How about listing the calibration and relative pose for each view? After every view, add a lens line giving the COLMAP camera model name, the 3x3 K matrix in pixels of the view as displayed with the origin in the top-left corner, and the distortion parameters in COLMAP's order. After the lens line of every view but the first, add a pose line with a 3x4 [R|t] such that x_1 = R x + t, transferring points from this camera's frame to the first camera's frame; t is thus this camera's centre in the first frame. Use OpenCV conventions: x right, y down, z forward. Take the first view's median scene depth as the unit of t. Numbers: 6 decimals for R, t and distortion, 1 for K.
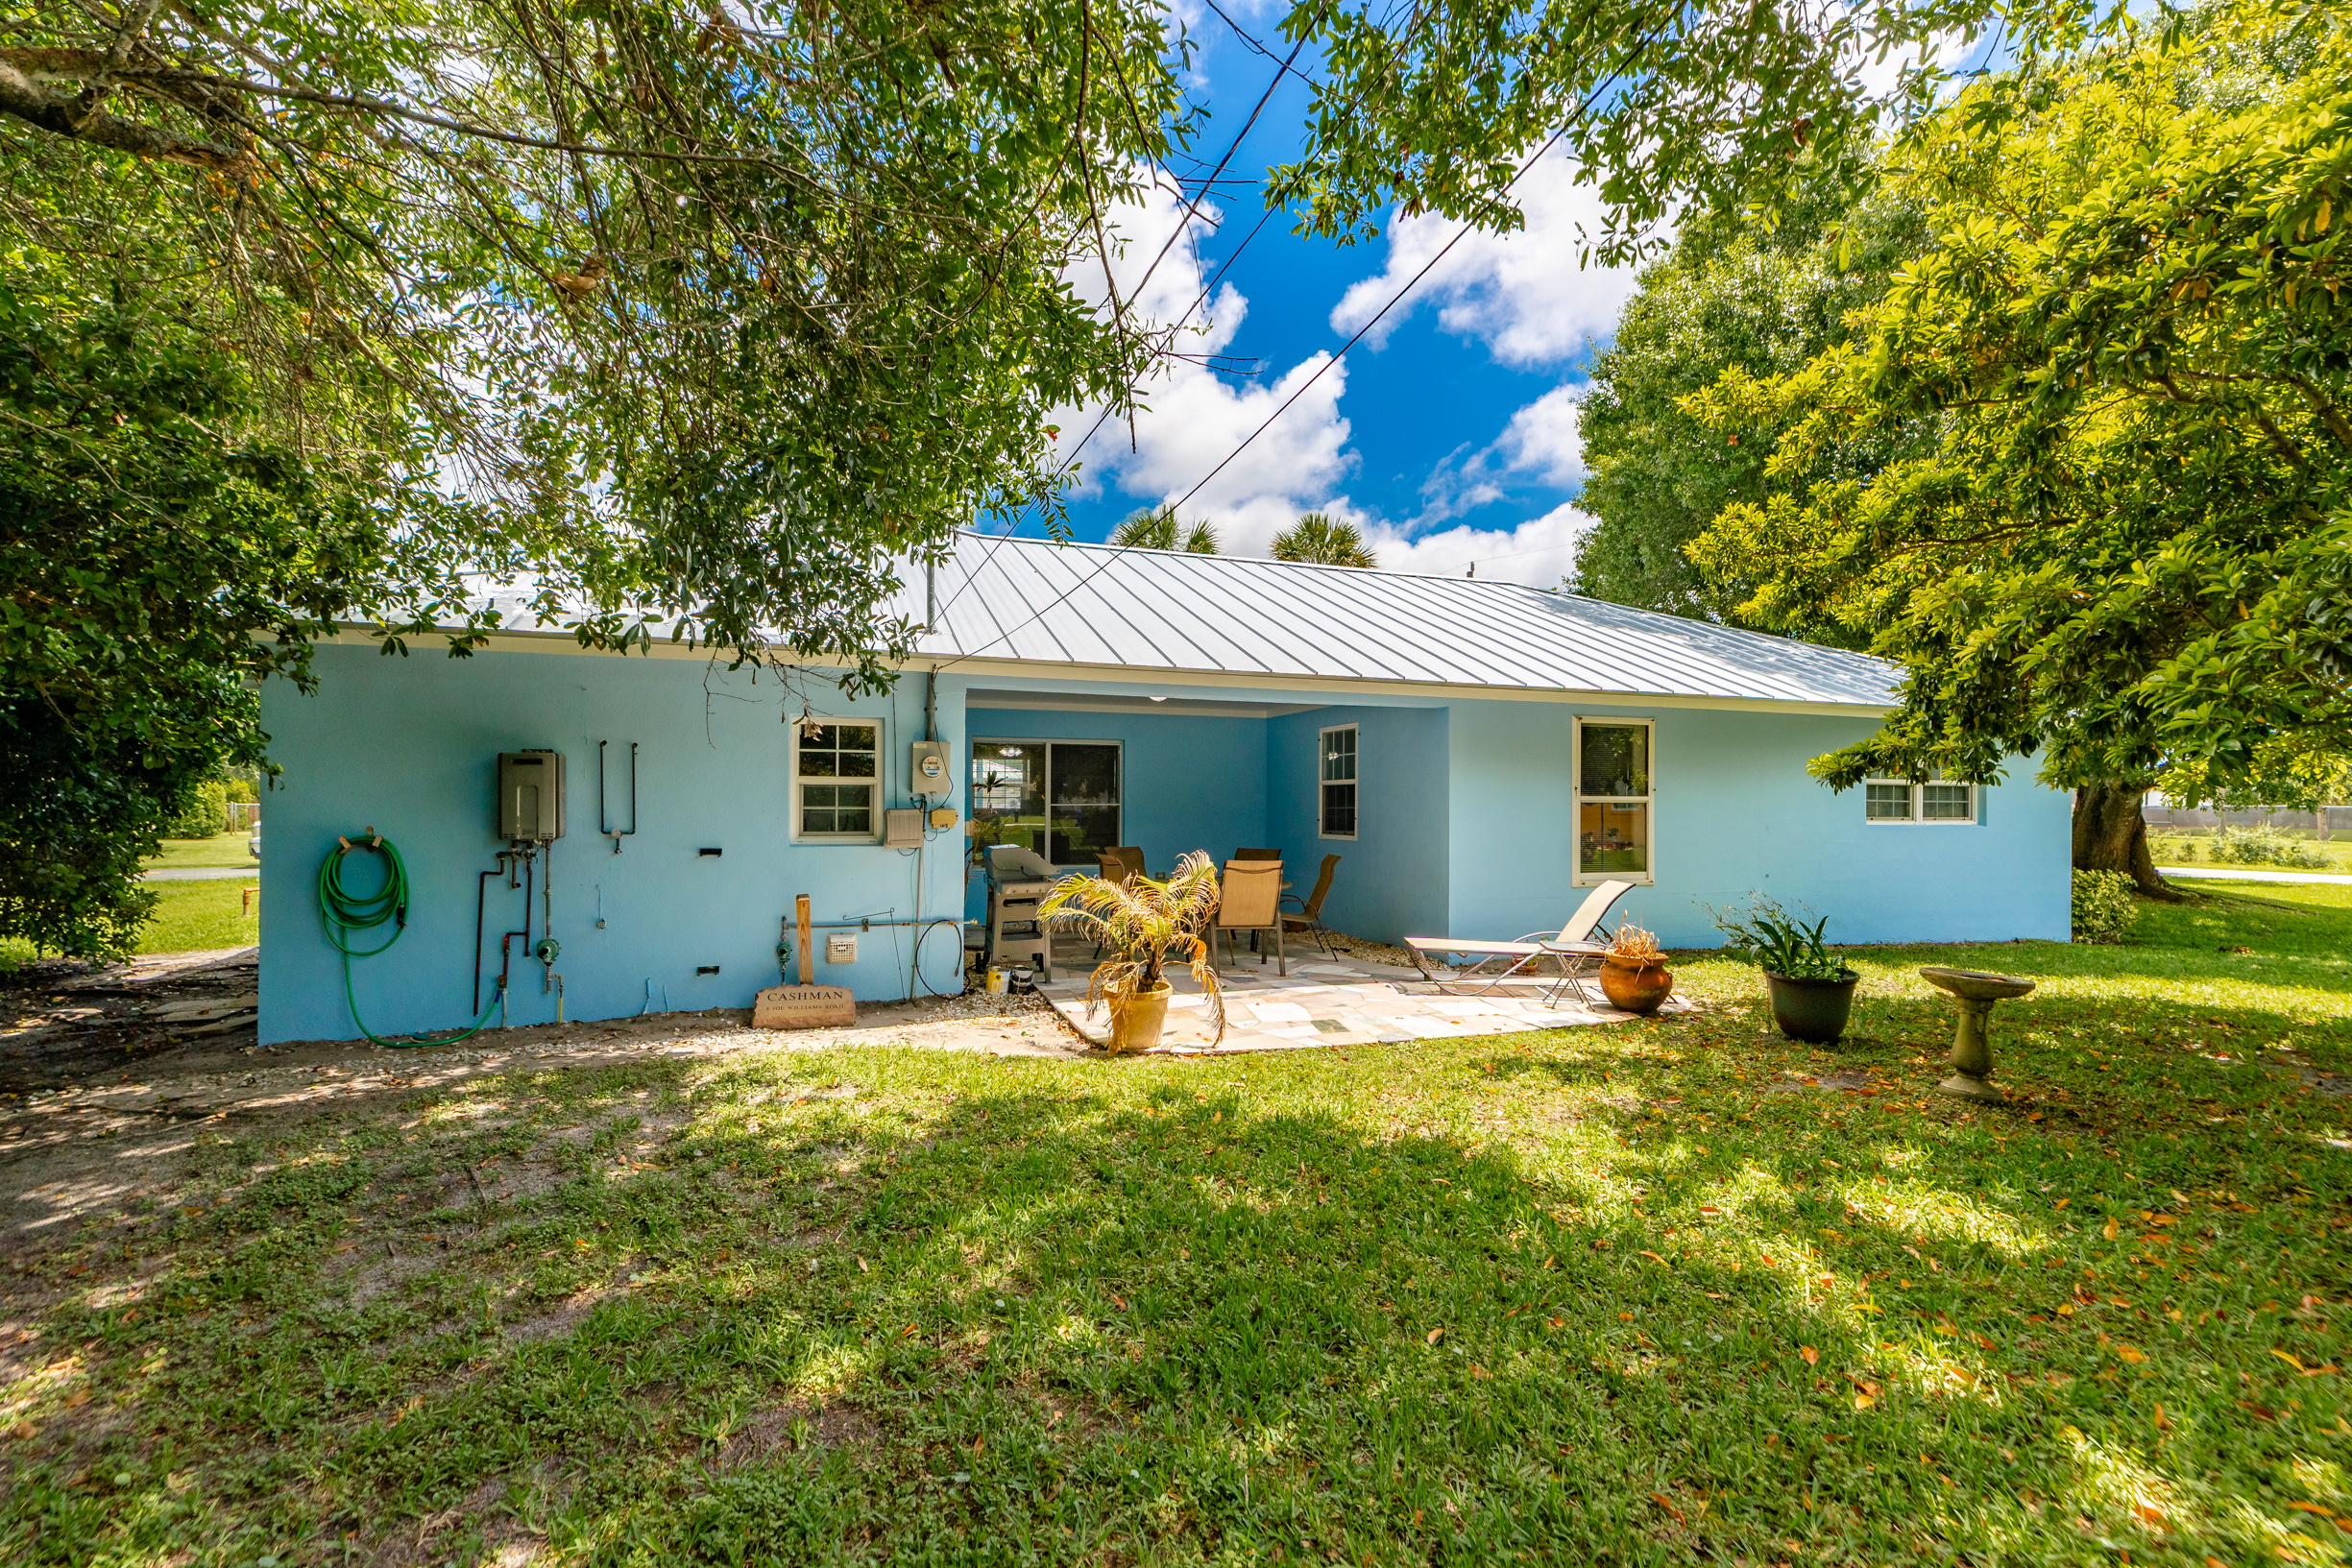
lens RADIAL K [[1086.9, 0, 1185.1], [0, 1086.9, 787.8], [0, 0, 1]] dist [0.004444, -0.000365]
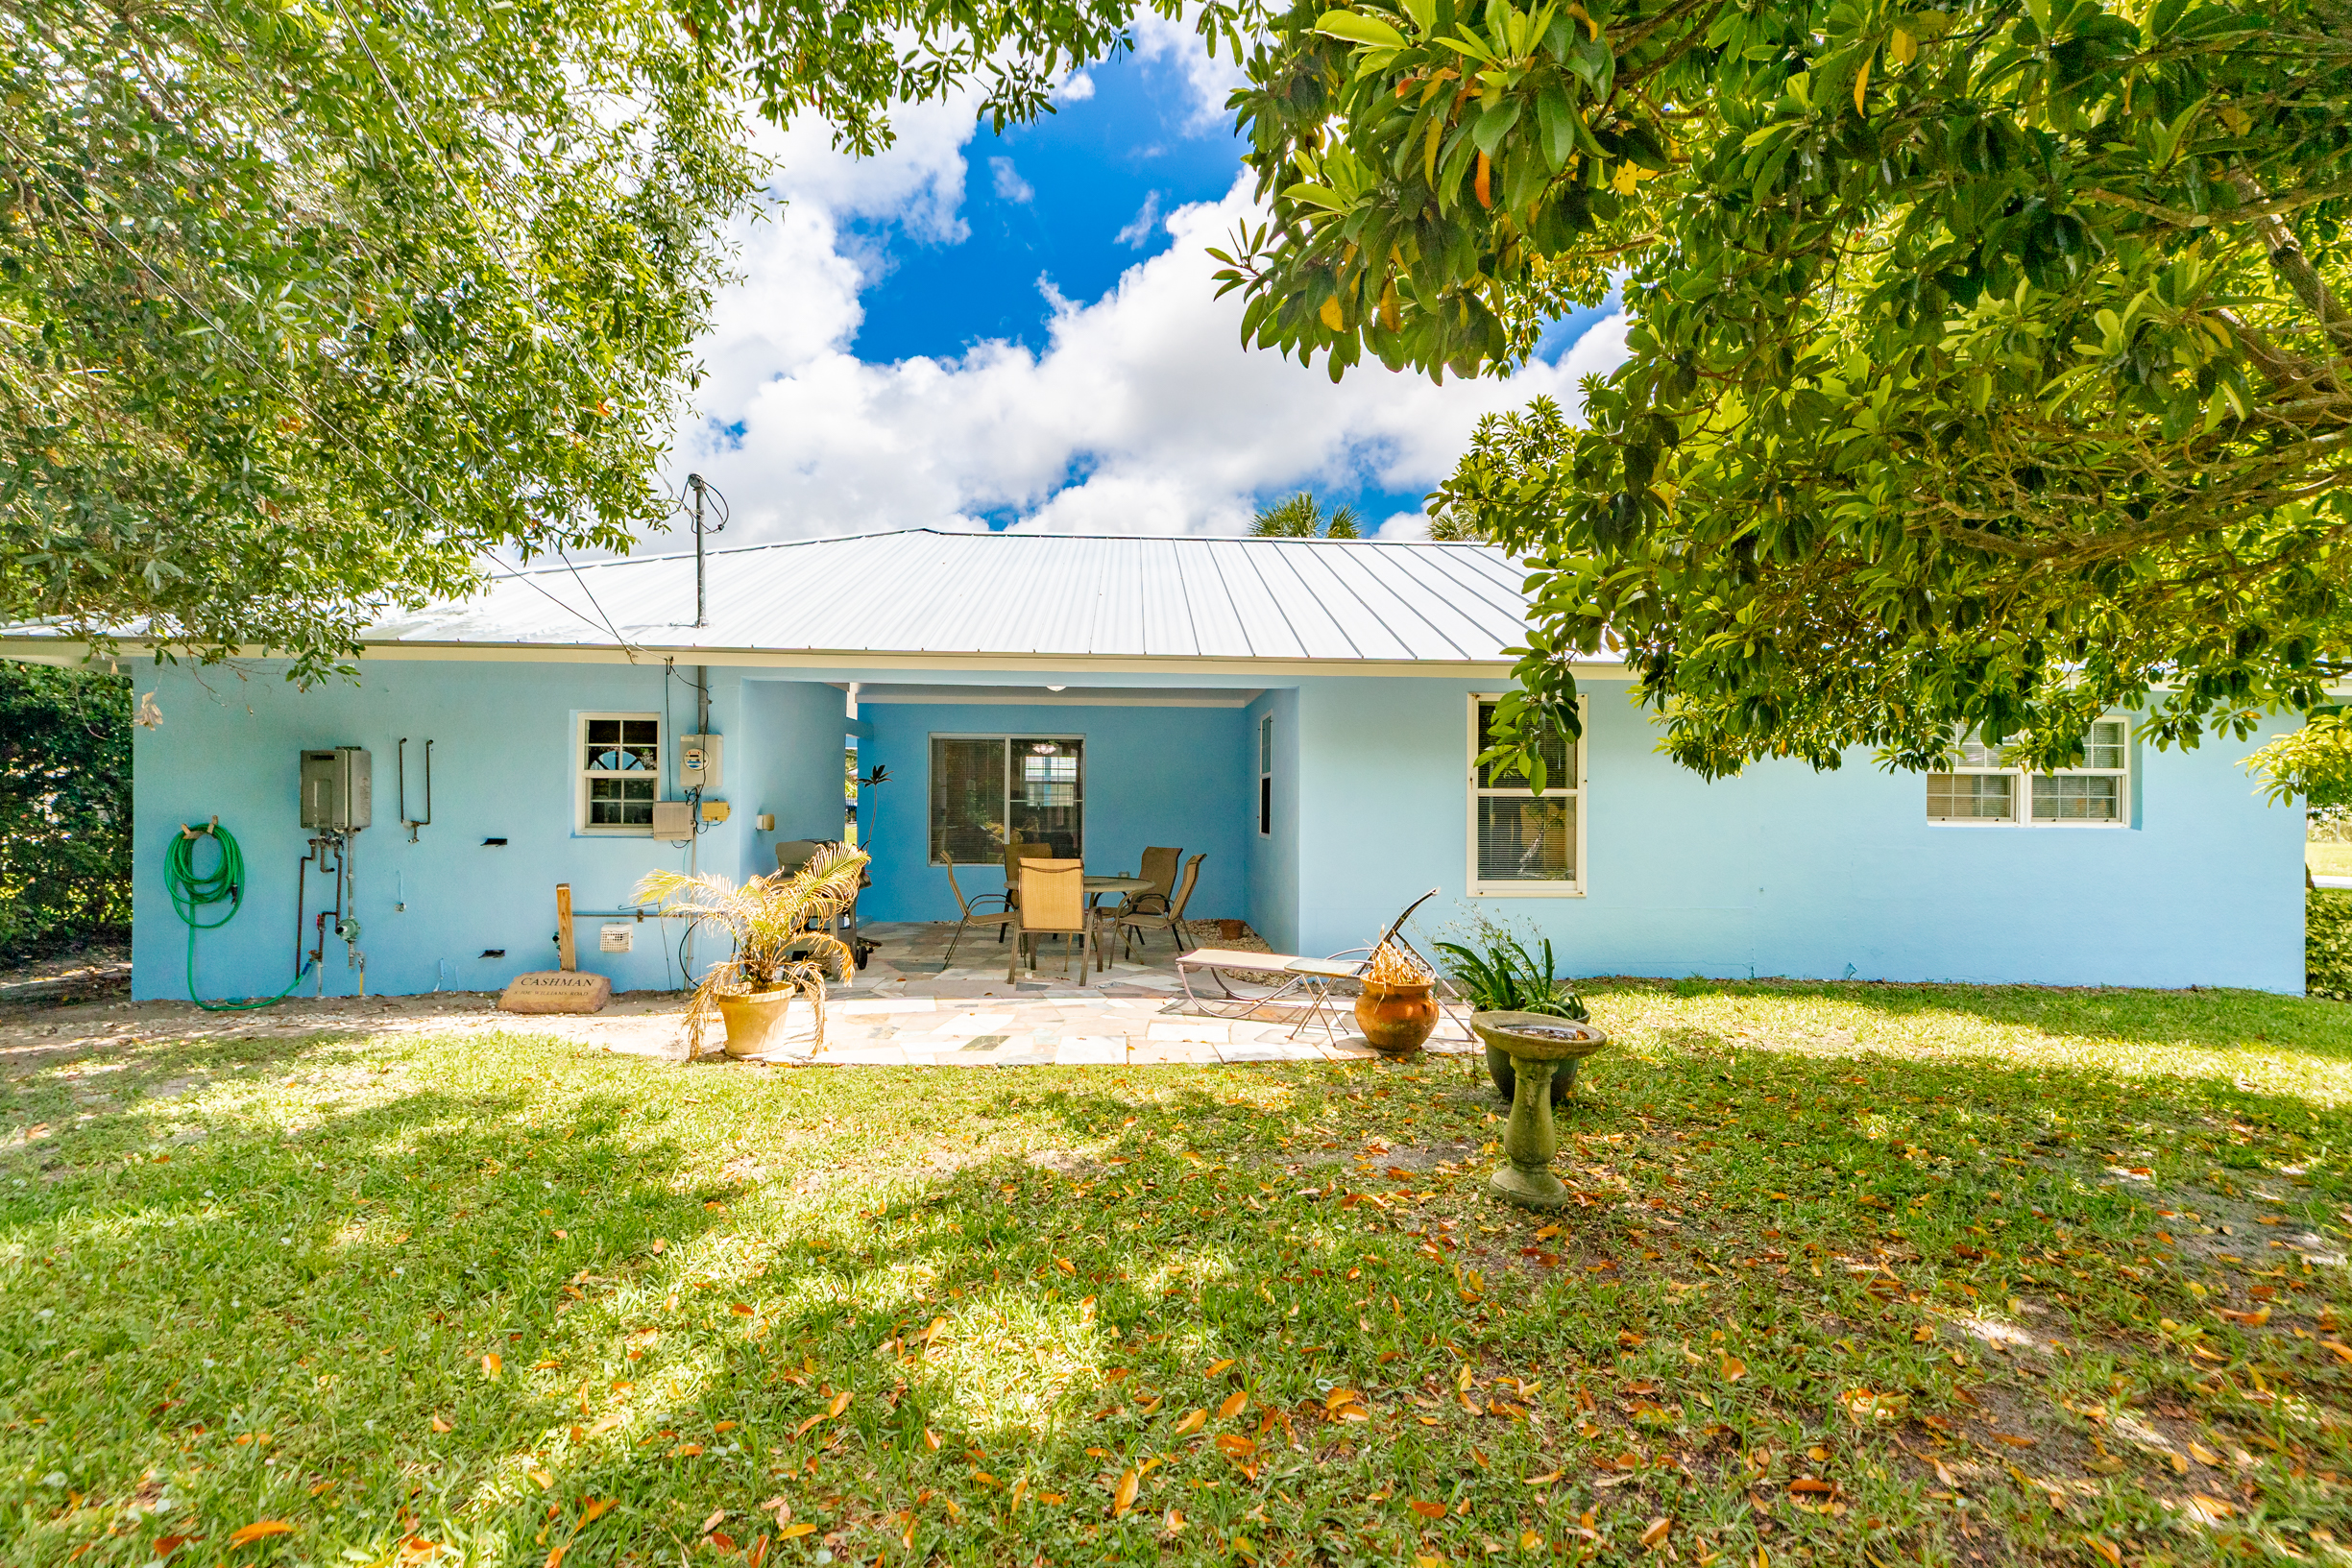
lens RADIAL K [[1086.9, 0, 1170.9], [0, 1086.9, 793.8], [0, 0, 1]] dist [0.004444, -0.000365]
pose [[0.957879, -0.000553, -0.287171, 0.481636], [0.002398, 0.999979, 0.006075, 0.006971], [0.287161, -0.006508, 0.957860, 0.165540]]
